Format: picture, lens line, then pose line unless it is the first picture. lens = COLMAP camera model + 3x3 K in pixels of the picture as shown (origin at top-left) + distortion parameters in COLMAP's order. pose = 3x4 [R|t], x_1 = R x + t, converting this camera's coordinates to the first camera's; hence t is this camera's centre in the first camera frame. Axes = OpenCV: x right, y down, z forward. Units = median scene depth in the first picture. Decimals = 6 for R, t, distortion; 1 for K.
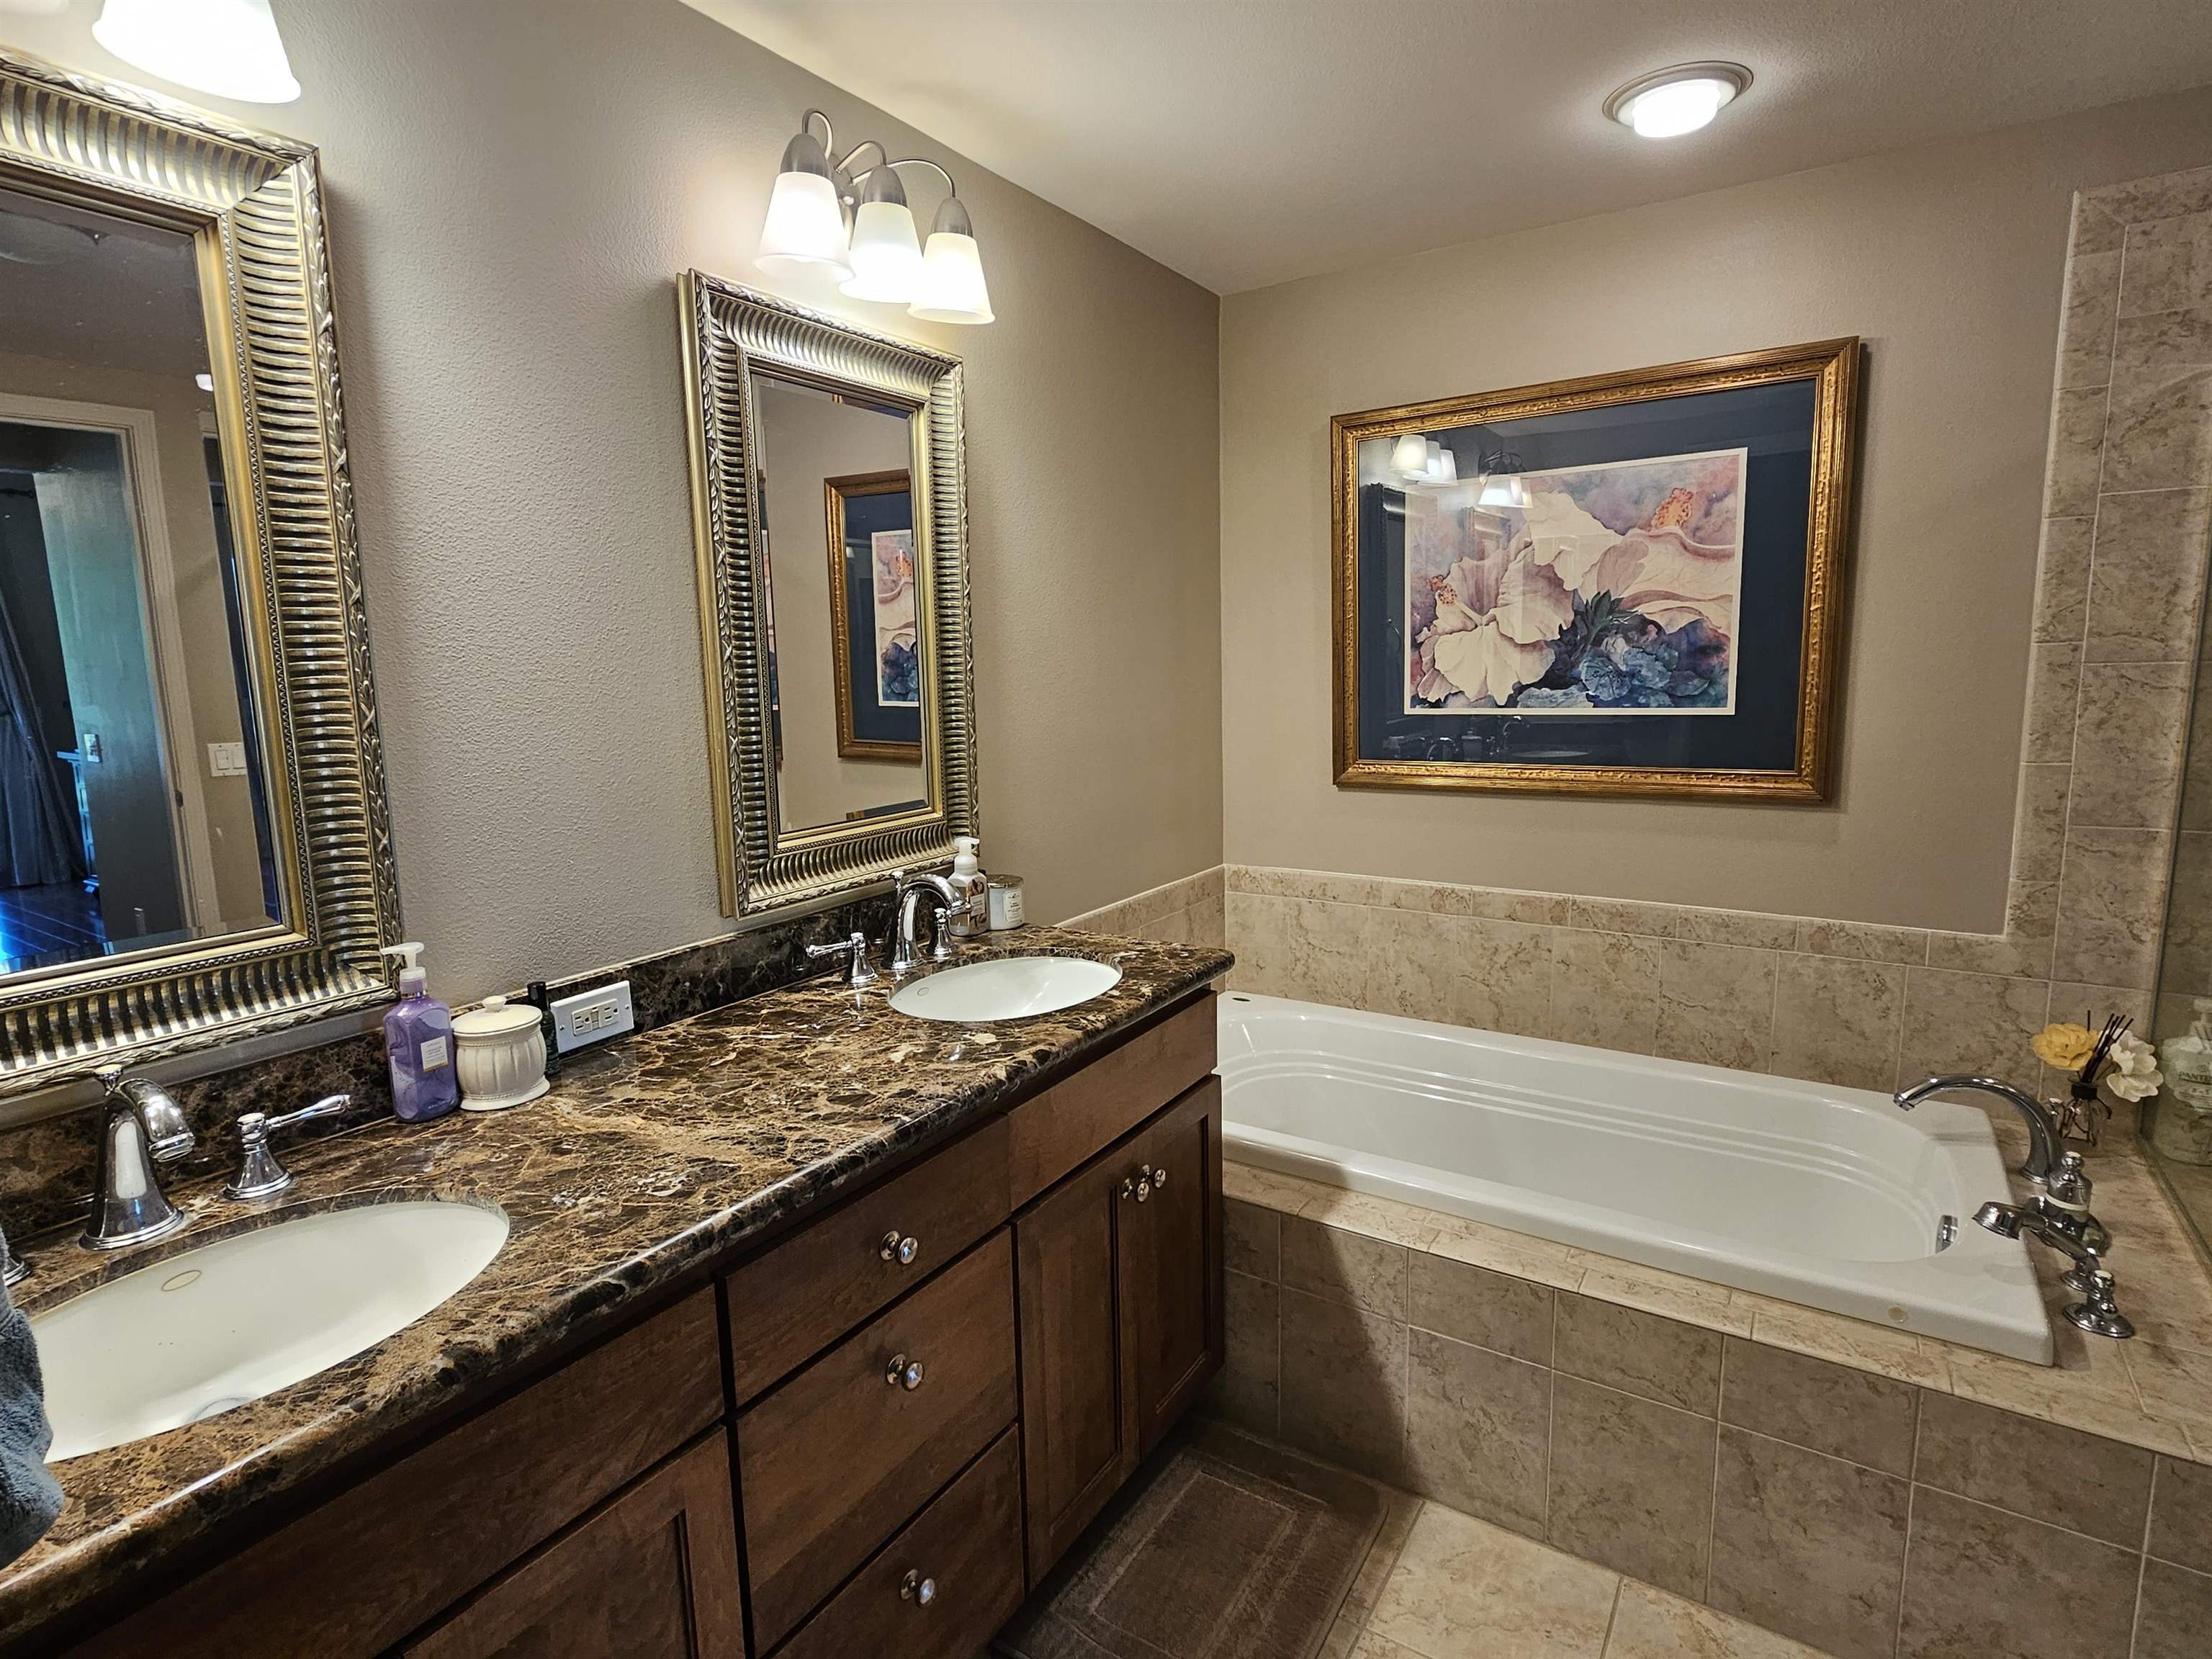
lens RADIAL K [[1119.4, 0, 1111.5], [0, 1119.4, 826.0], [0, 0, 1]] dist [-0.001044, 0.000017]
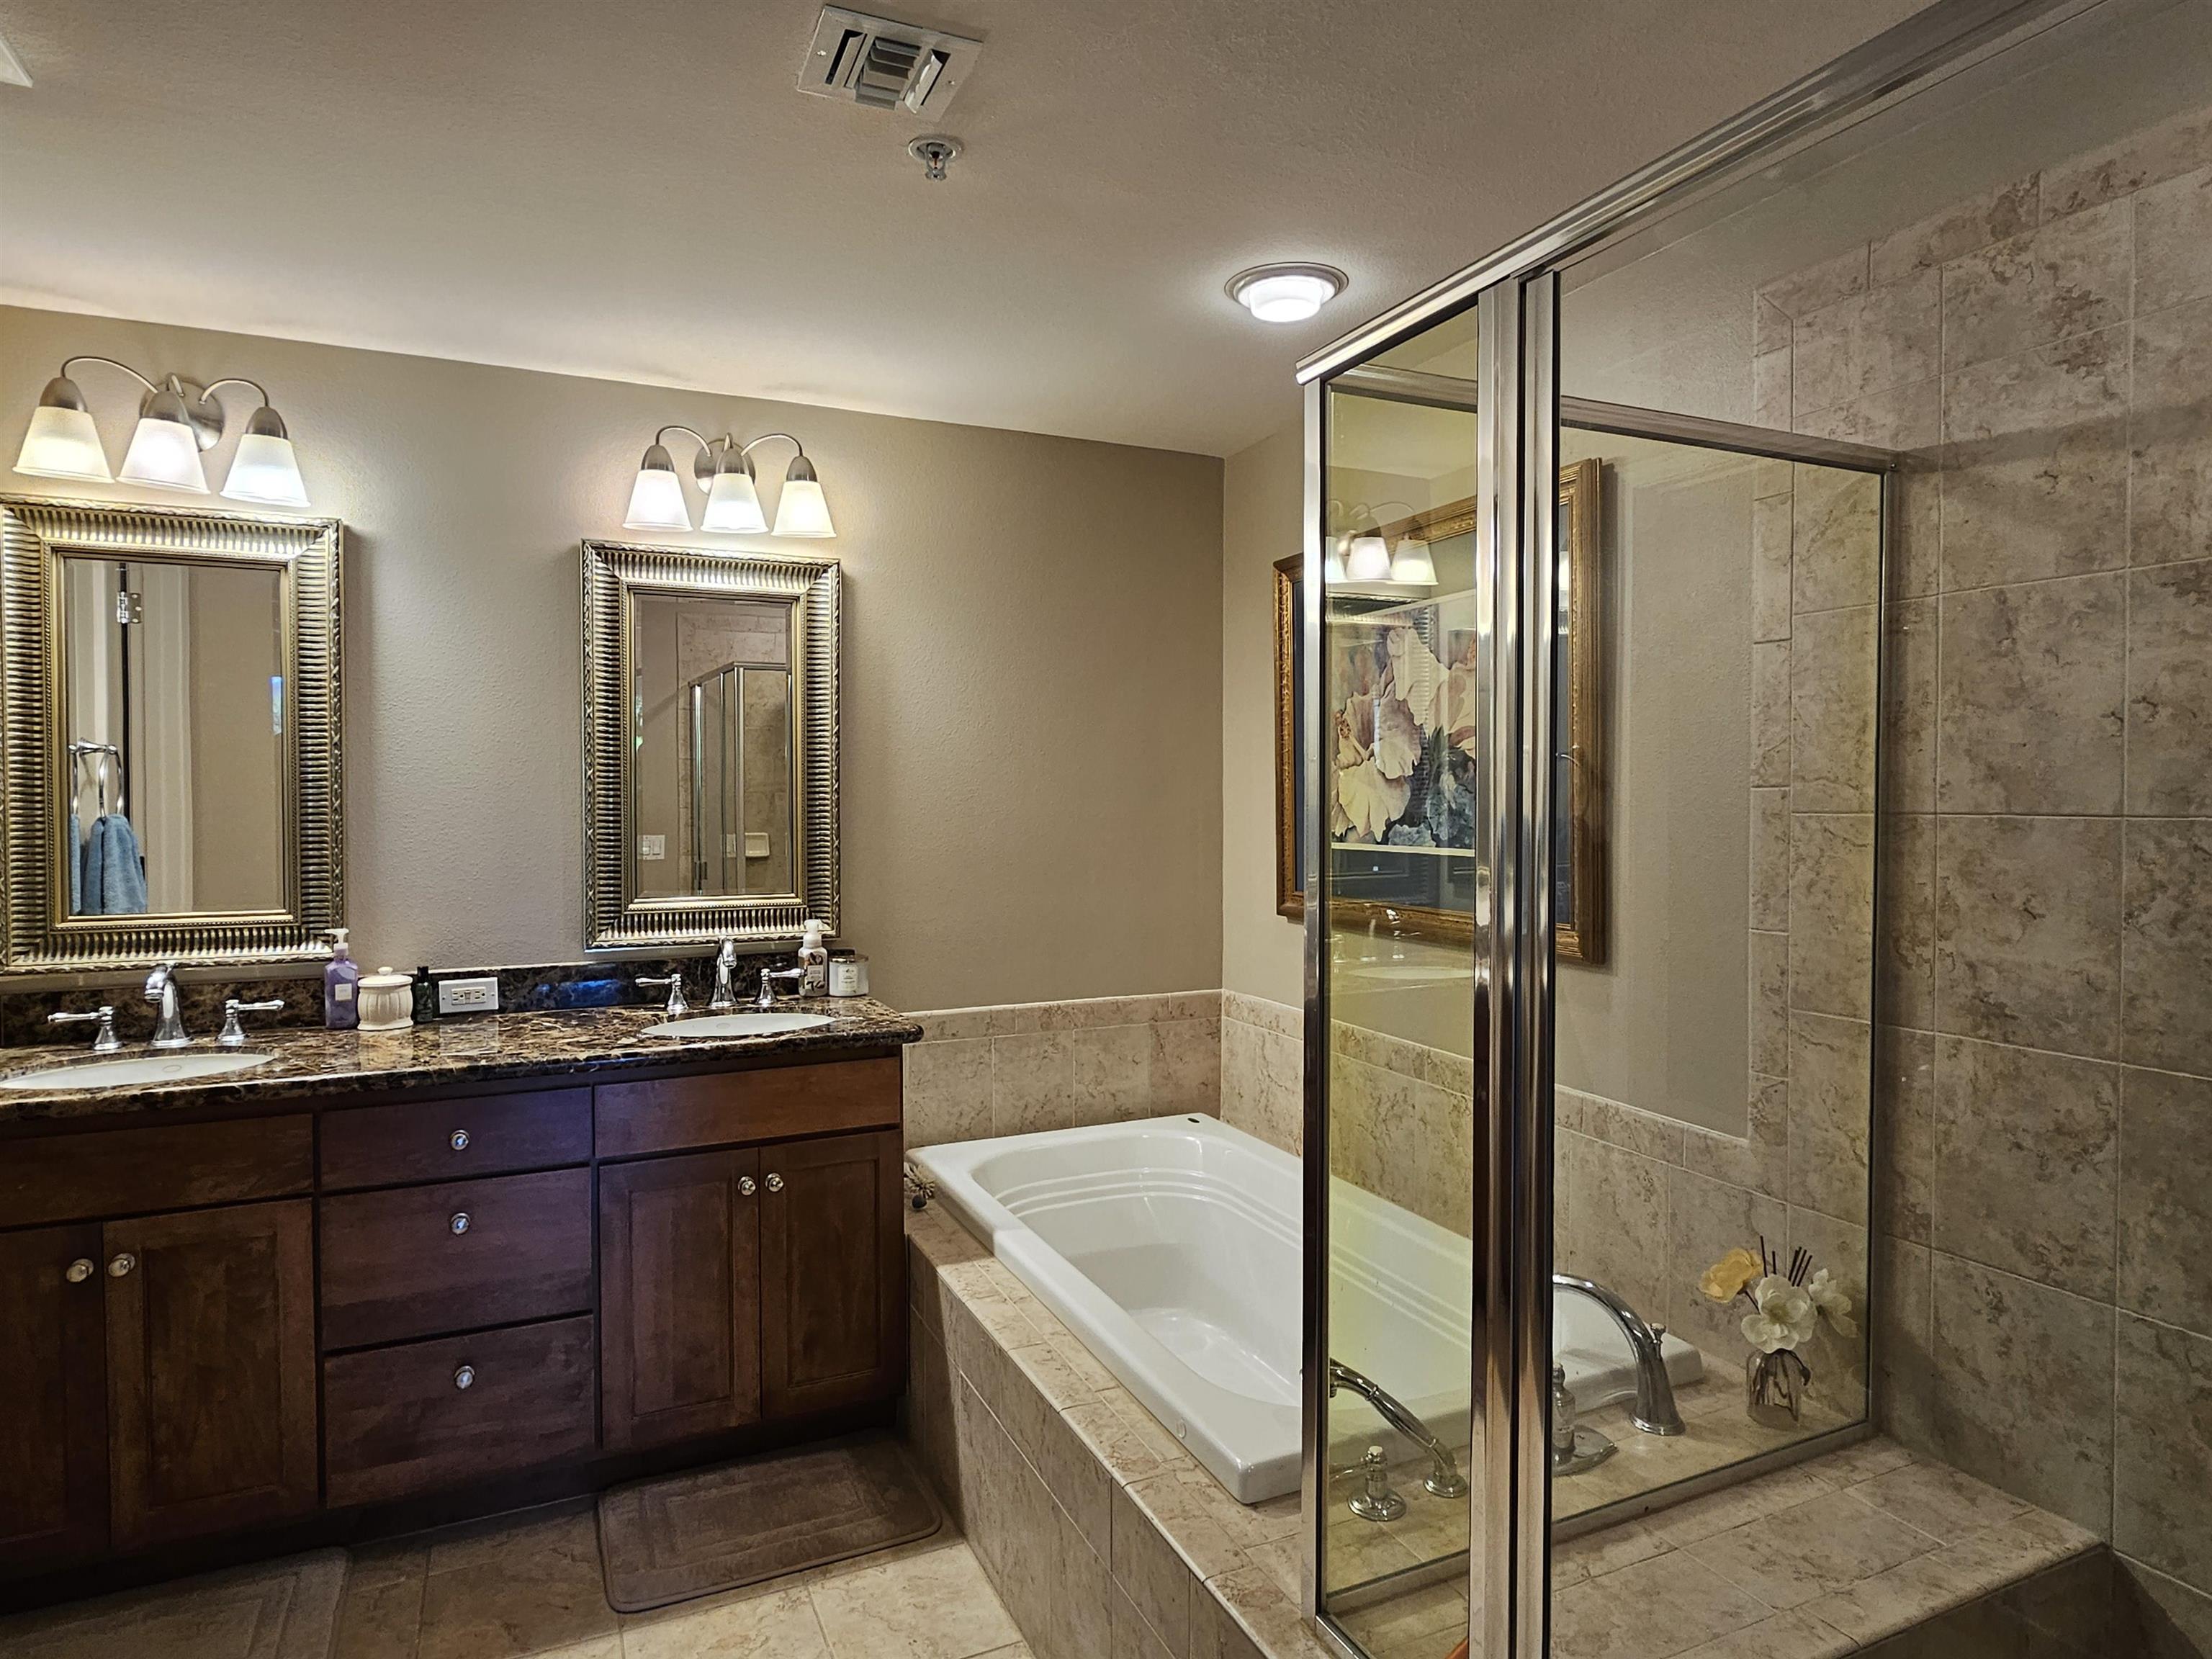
lens RADIAL K [[1256.7, 0, 1098.7], [0, 1256.7, 822.9], [0, 0, 1]] dist [0.000351, -0.001478]
pose [[0.846287, 0.036230, -0.531495, 0.942441], [-0.099110, 0.990975, -0.090259, -0.002158], [0.523428, 0.129062, 0.842239, -0.060996]]
